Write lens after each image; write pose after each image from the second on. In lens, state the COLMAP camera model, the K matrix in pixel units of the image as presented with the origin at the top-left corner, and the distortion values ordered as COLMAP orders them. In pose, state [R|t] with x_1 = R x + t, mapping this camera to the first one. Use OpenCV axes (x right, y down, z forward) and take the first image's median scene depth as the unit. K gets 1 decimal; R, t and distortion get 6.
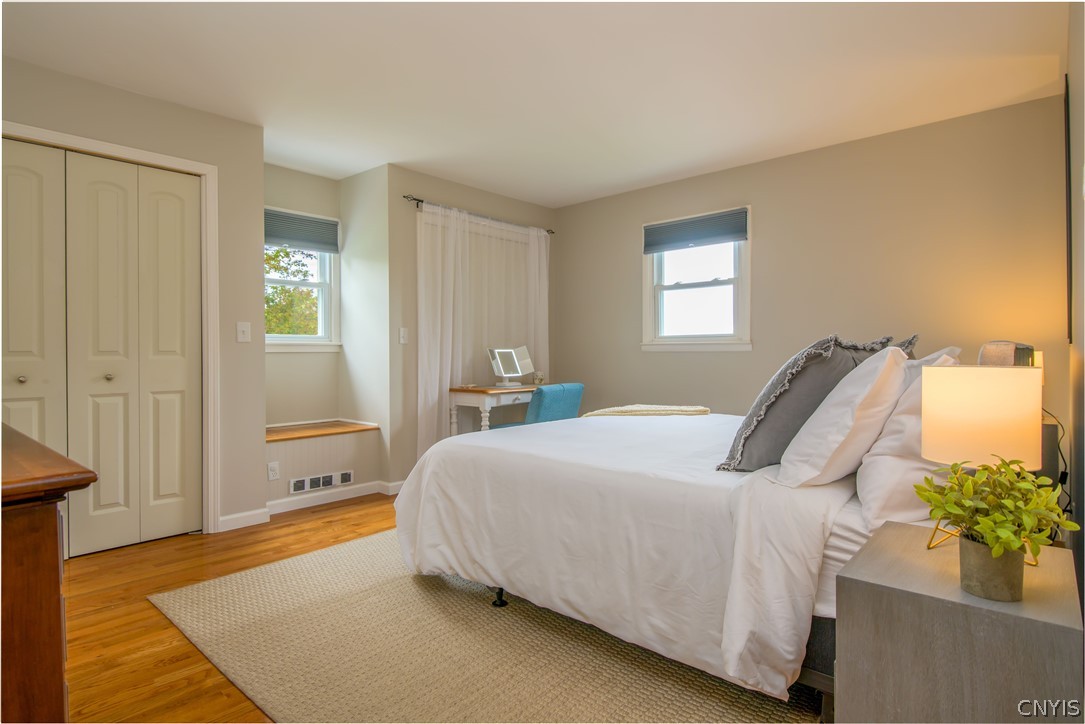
lens RADIAL K [[583.1, 0, 543.3], [0, 583.1, 359.2], [0, 0, 1]] dist [0.003994, -0.000244]
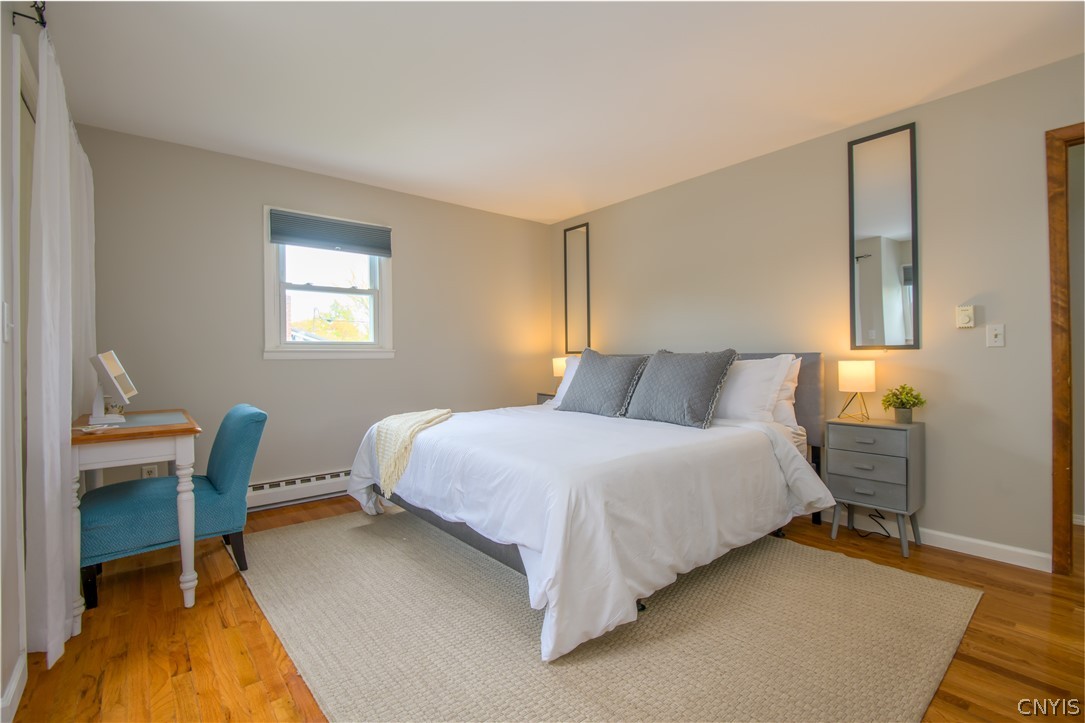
lens RADIAL K [[493.9, 0, 546.3], [0, 493.9, 356.4], [0, 0, 1]] dist [-0.001029, -0.000085]
pose [[0.120408, 0.003878, 0.992717, -0.528276], [0.017743, 0.999824, -0.006058, -0.006398], [-0.992566, 0.018343, 0.120318, 0.587394]]
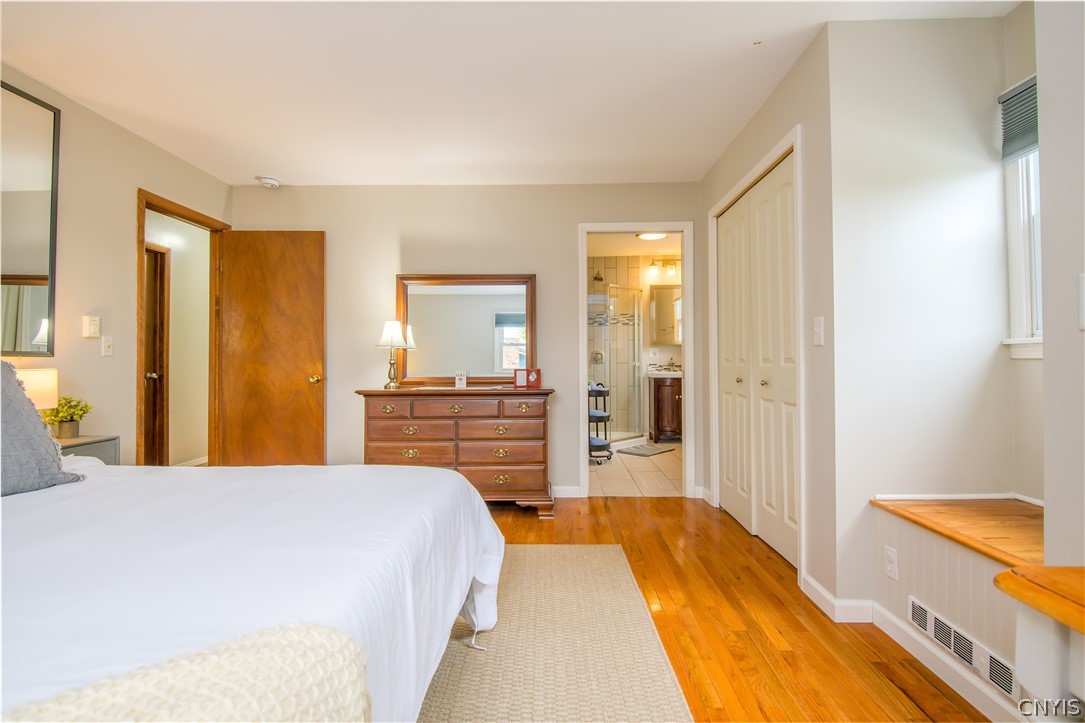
lens RADIAL K [[527.6, 0, 539.8], [0, 527.6, 356.5], [0, 0, 1]] dist [0.003160, 0.000402]
pose [[-0.755791, 0.005747, -0.654788, 0.134592], [-0.000933, 0.999951, 0.009852, -0.018409], [0.654813, 0.008057, -0.755748, 1.030656]]
